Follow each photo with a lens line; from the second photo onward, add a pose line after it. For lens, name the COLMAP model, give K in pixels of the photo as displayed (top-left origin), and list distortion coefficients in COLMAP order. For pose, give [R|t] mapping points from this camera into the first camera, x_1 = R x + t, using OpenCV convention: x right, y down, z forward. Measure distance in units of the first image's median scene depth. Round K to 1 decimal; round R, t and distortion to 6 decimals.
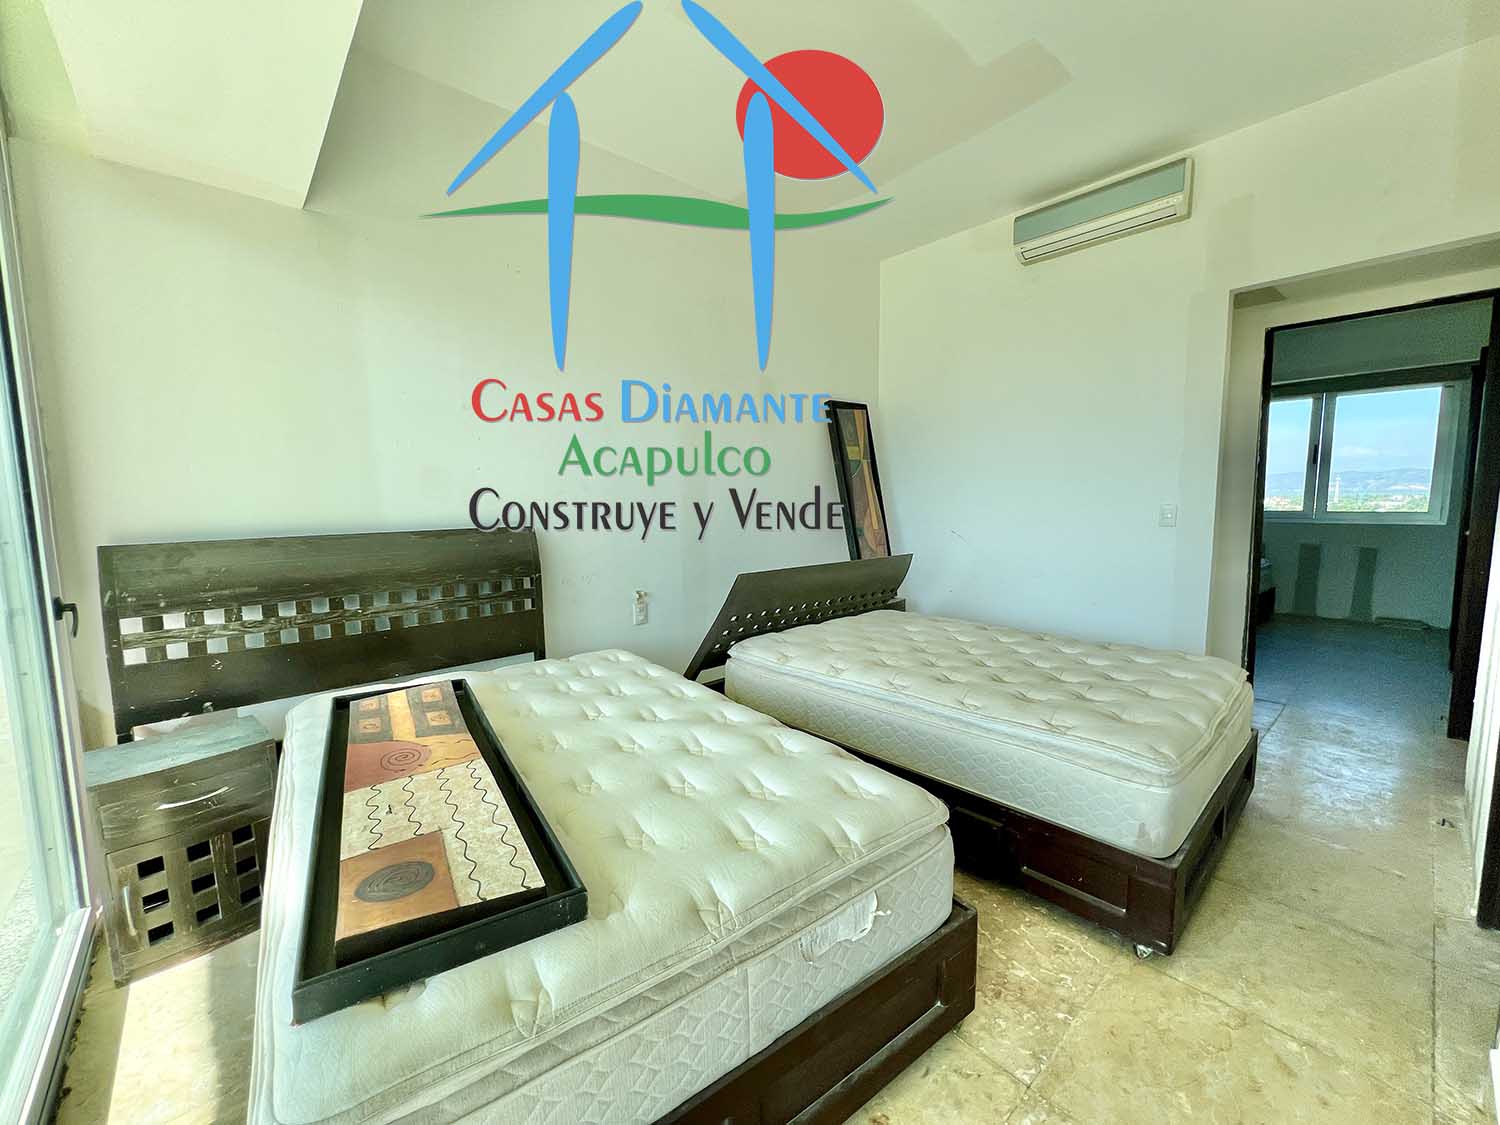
lens RADIAL K [[600.4, 0, 752.6], [0, 600.4, 561.8], [0, 0, 1]] dist [-0.002069, 0.000482]
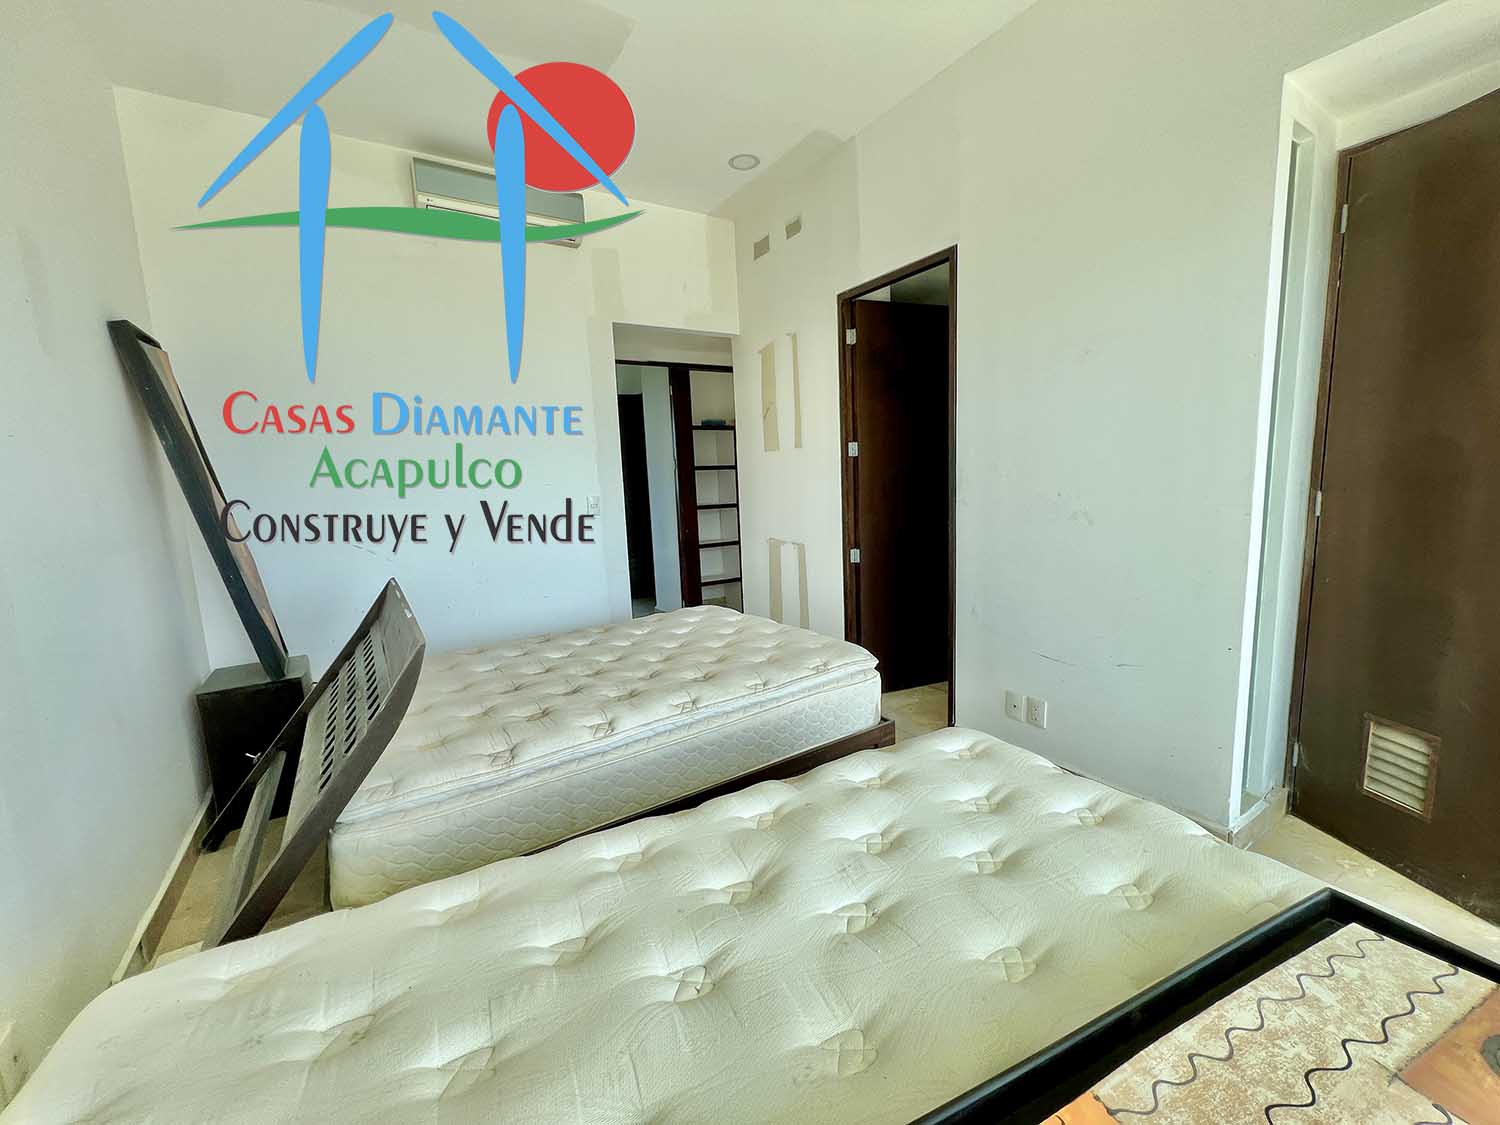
lens RADIAL K [[600.4, 0, 750.6], [0, 600.4, 562.2], [0, 0, 1]] dist [-0.002069, 0.000482]
pose [[0.157169, -0.134569, 0.978360, -0.854279], [0.143217, 0.983306, 0.112242, -0.117290], [-0.977132, 0.122477, 0.173818, 1.125458]]
